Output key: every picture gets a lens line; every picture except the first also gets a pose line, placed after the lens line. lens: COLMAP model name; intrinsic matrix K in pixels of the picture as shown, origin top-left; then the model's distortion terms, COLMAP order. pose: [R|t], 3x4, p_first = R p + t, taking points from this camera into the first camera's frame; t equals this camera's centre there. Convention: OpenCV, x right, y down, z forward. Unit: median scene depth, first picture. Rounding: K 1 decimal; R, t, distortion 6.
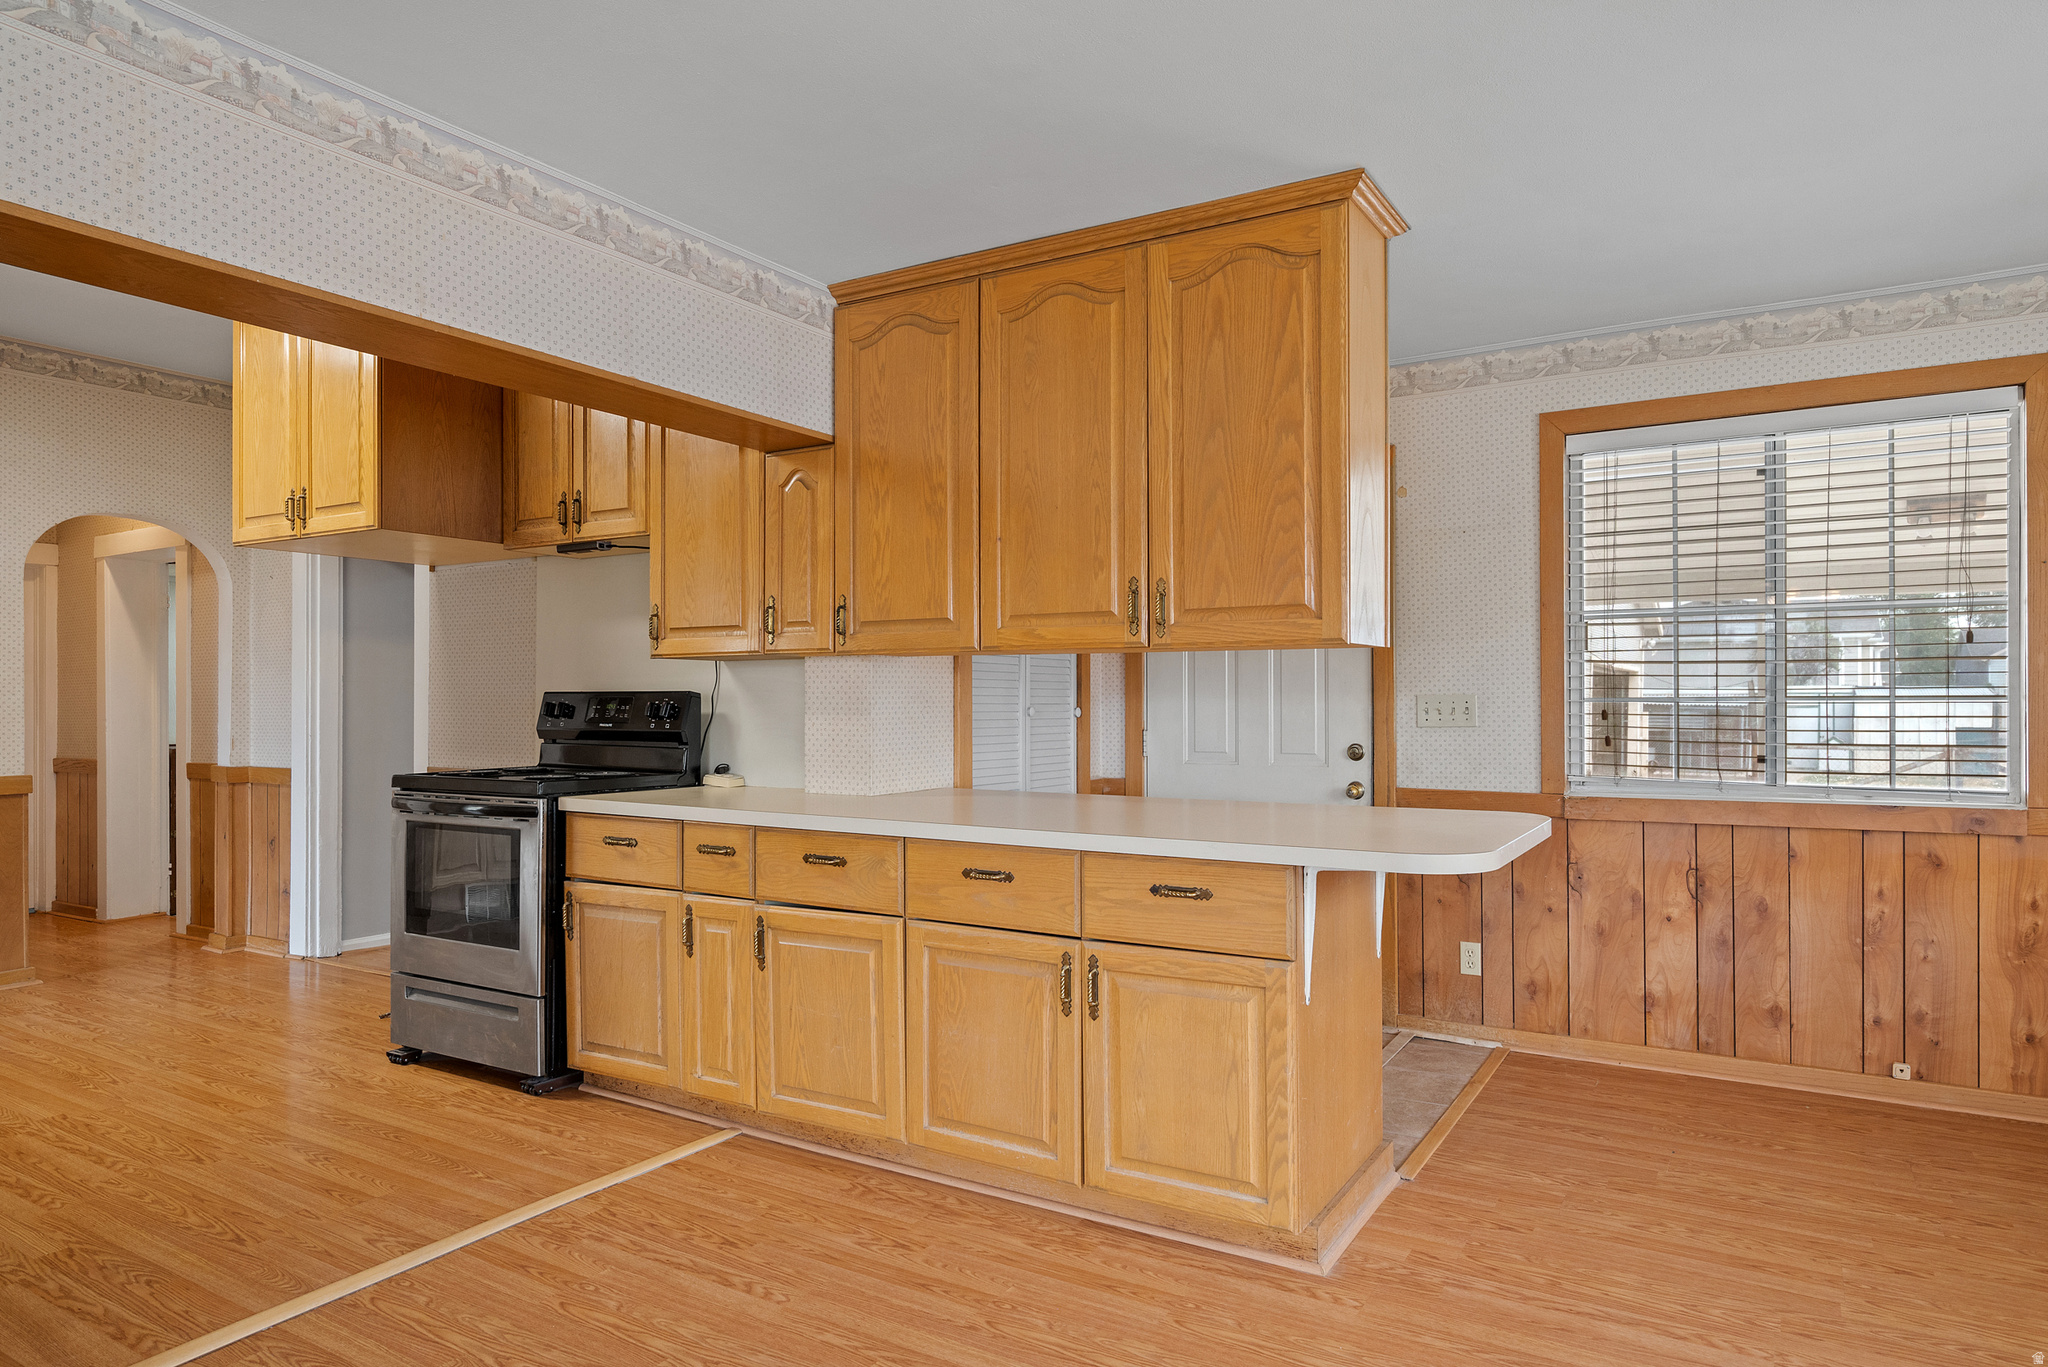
lens RADIAL K [[1224.1, 0, 1027.0], [0, 1224.1, 696.6], [0, 0, 1]] dist [0.001579, -0.000595]
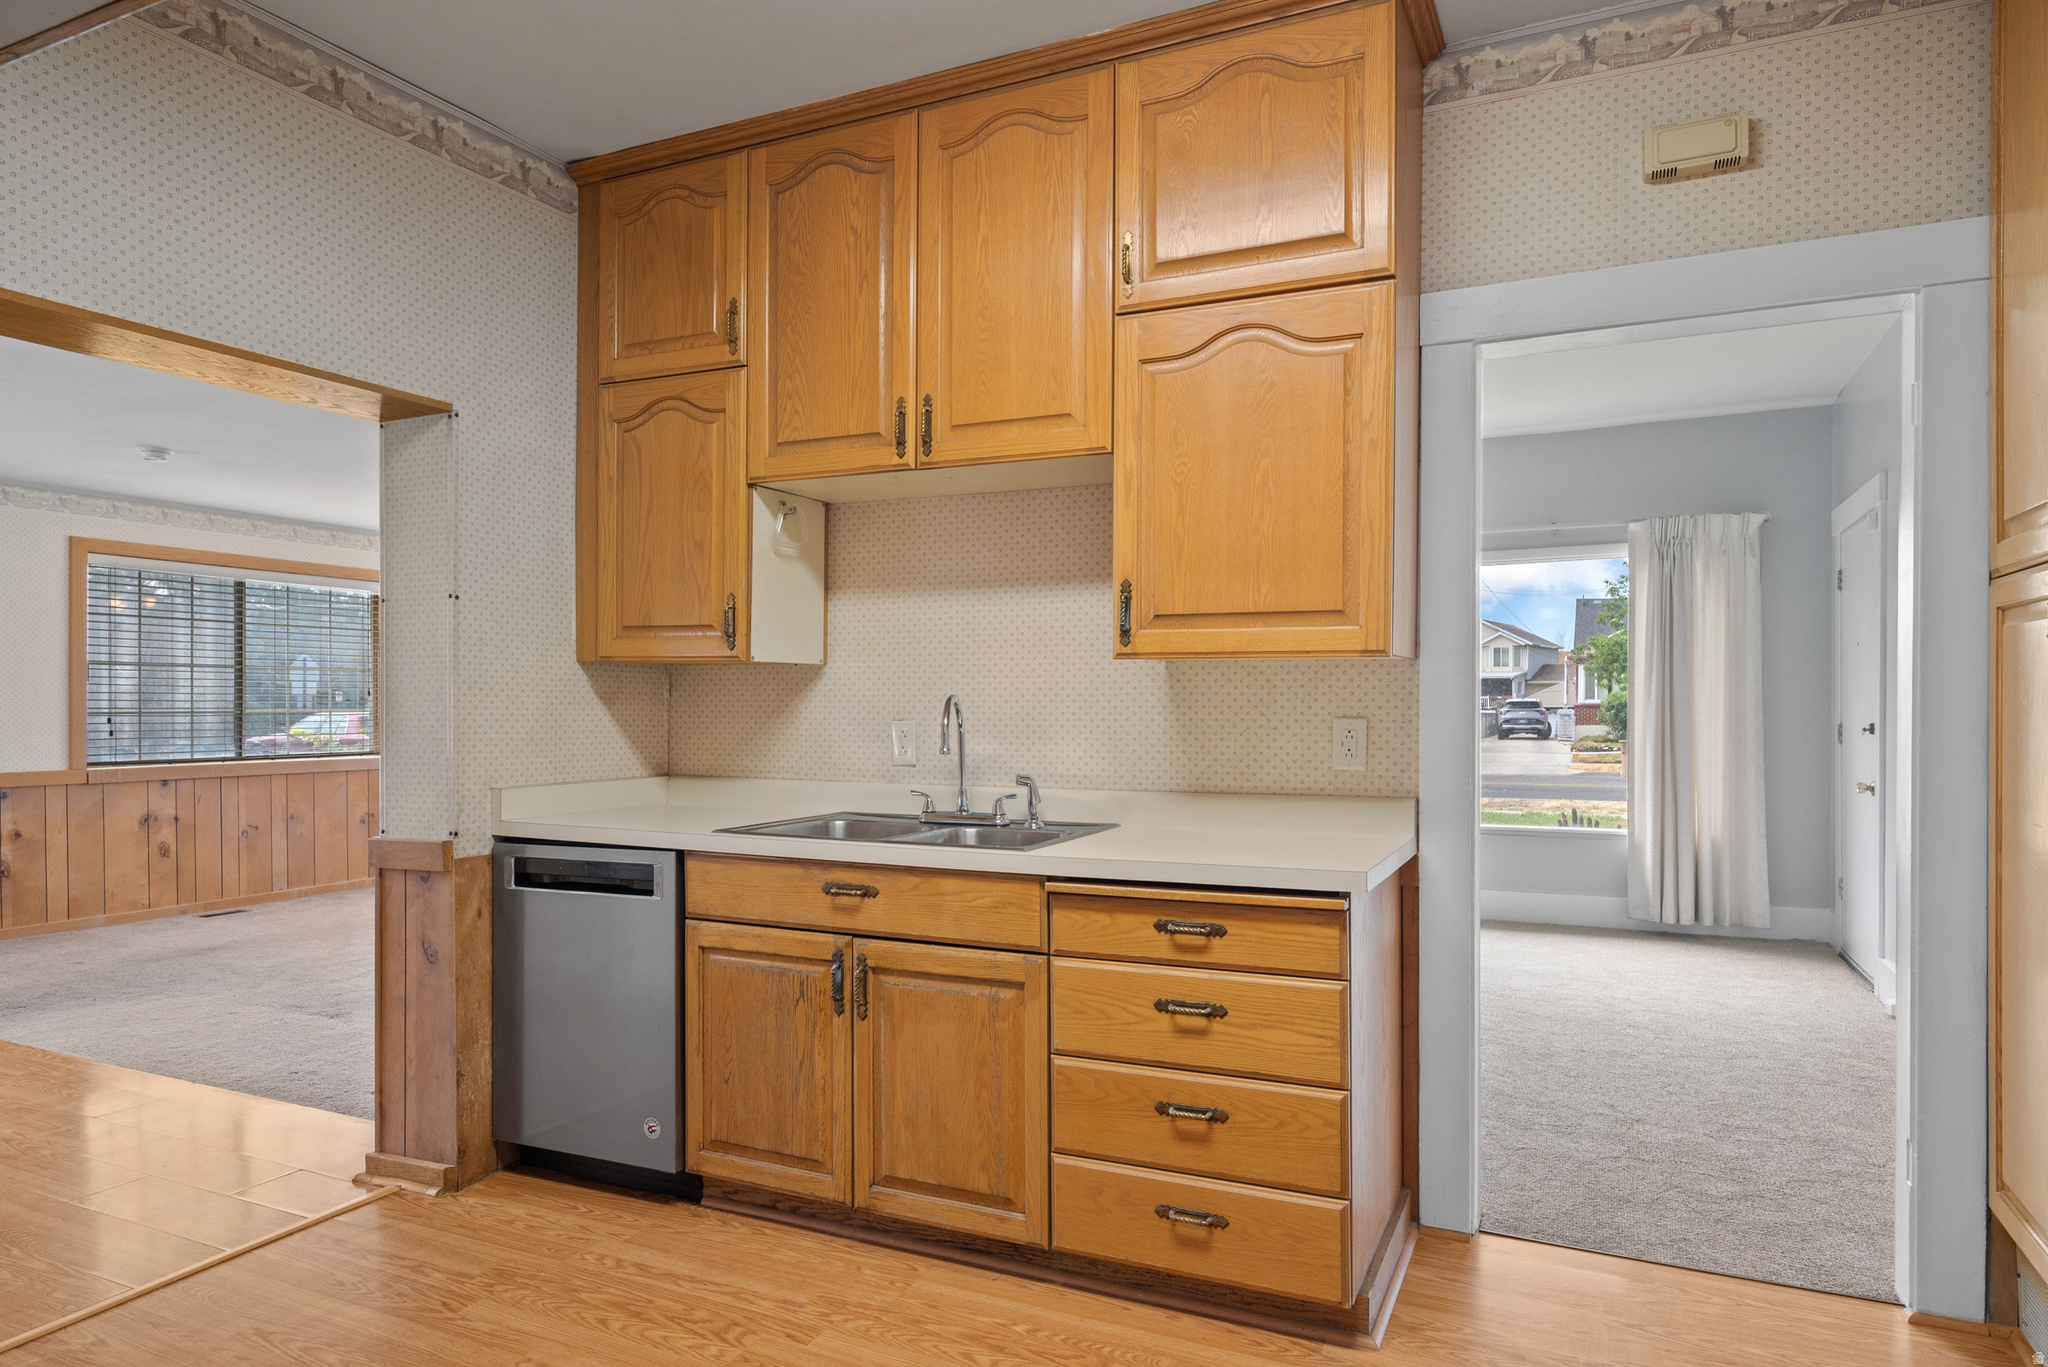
lens RADIAL K [[1224.1, 0, 1026.1], [0, 1224.1, 694.4], [0, 0, 1]] dist [0.001579, -0.000595]
pose [[-0.994386, 0.003129, -0.105765, -0.861150], [0.003976, 0.999962, -0.007804, -0.004394], [0.105737, -0.008181, -0.994360, 1.522025]]
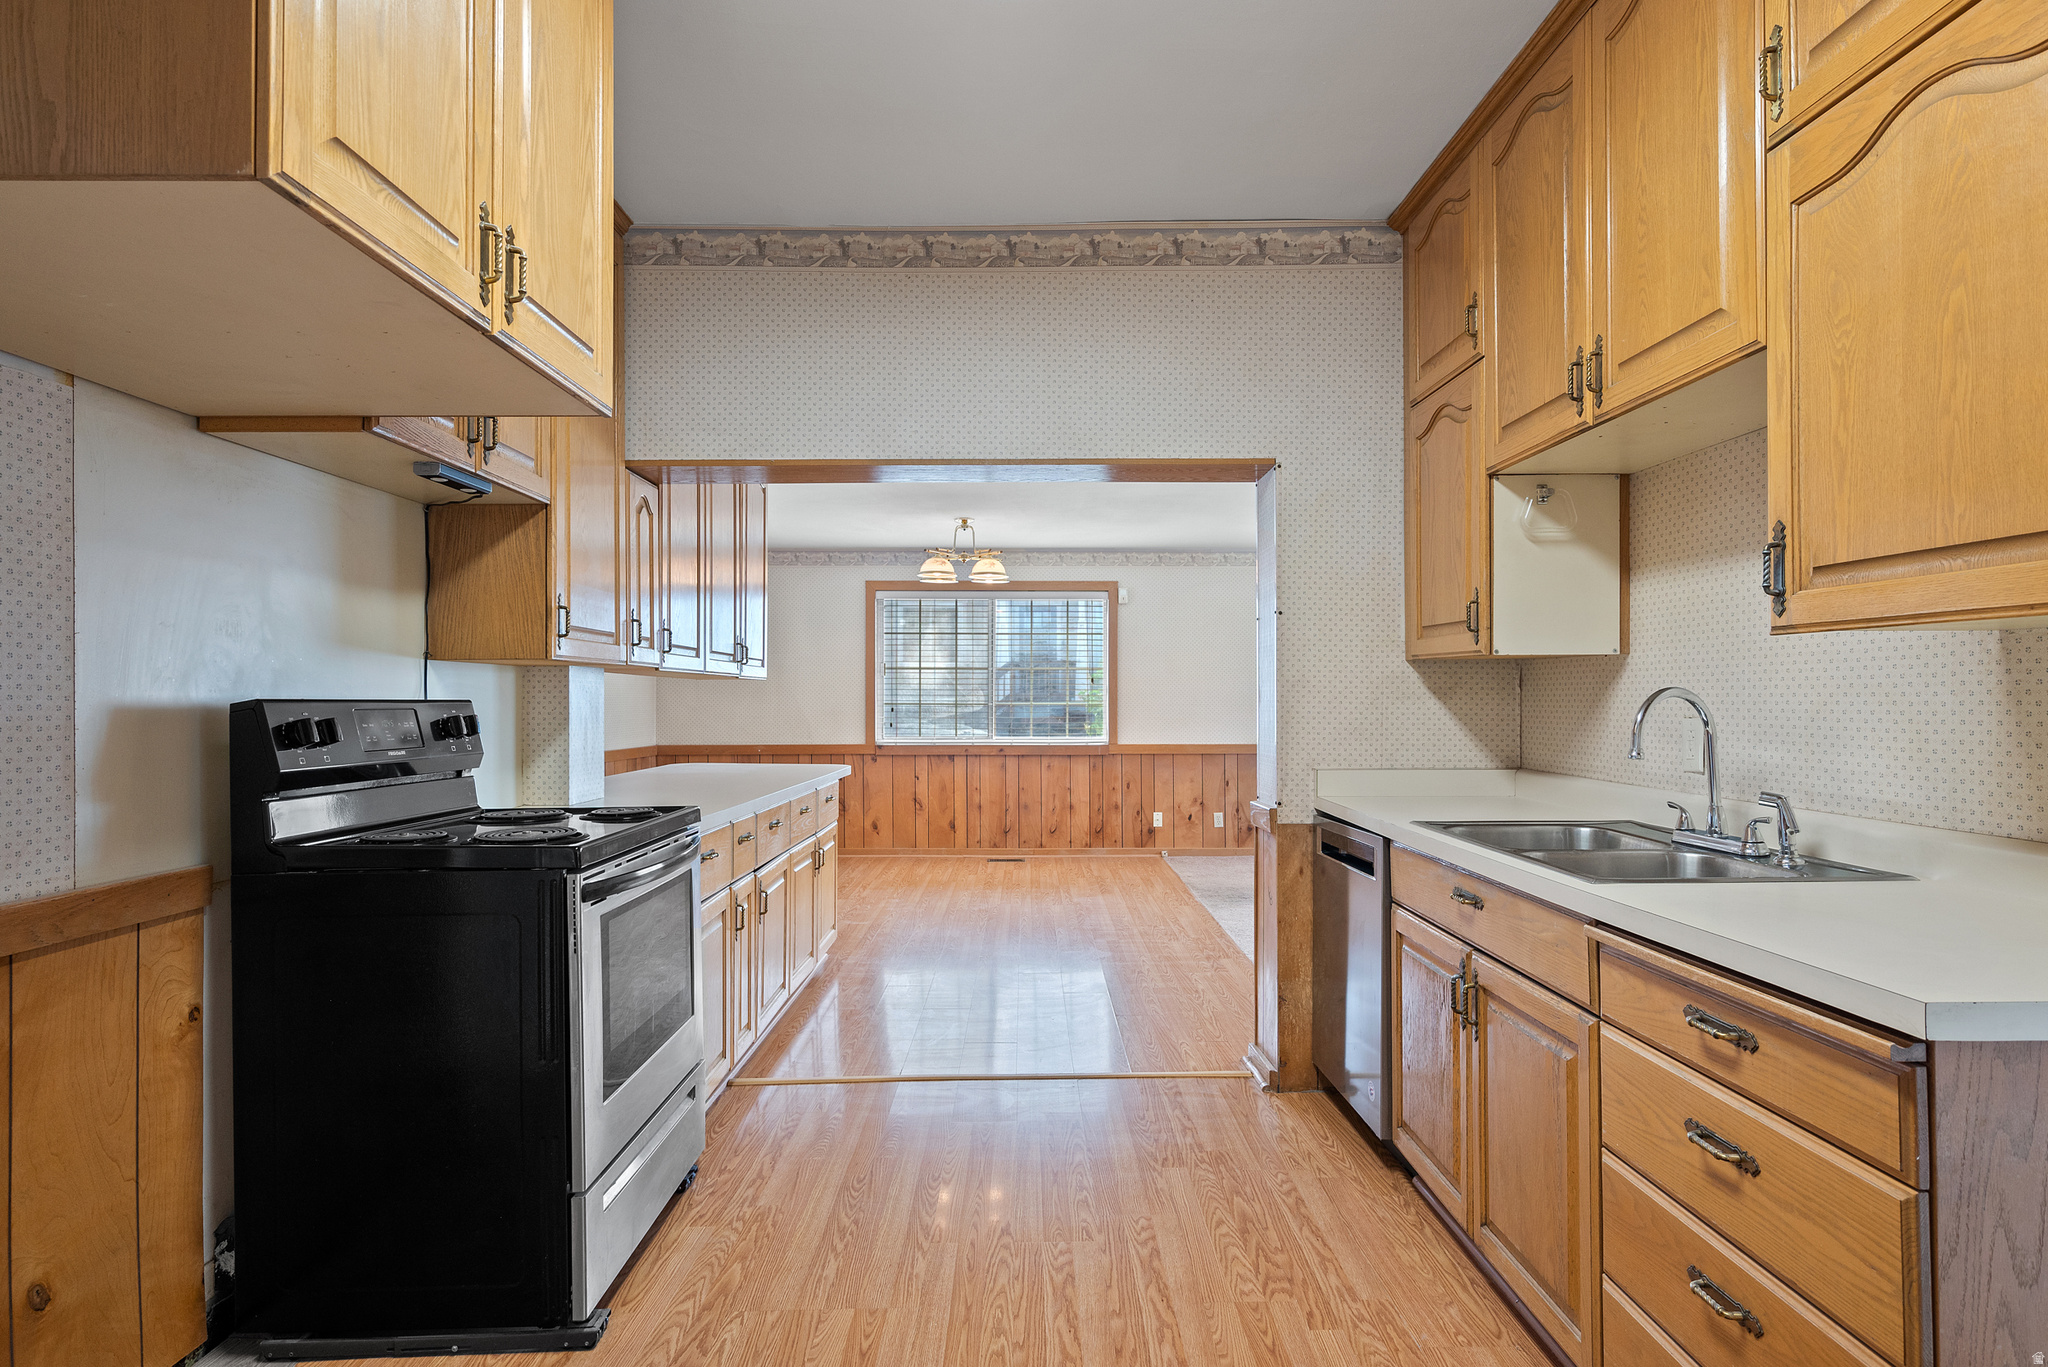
lens RADIAL K [[1054.4, 0, 1035.6], [0, 1054.4, 682.8], [0, 0, 1]] dist [-0.002705, 0.001182]
pose [[-0.525923, 0.016925, 0.850364, -1.239018], [0.001967, 0.999824, -0.018684, -0.003036], [-0.850530, -0.008154, -0.525864, 1.278250]]
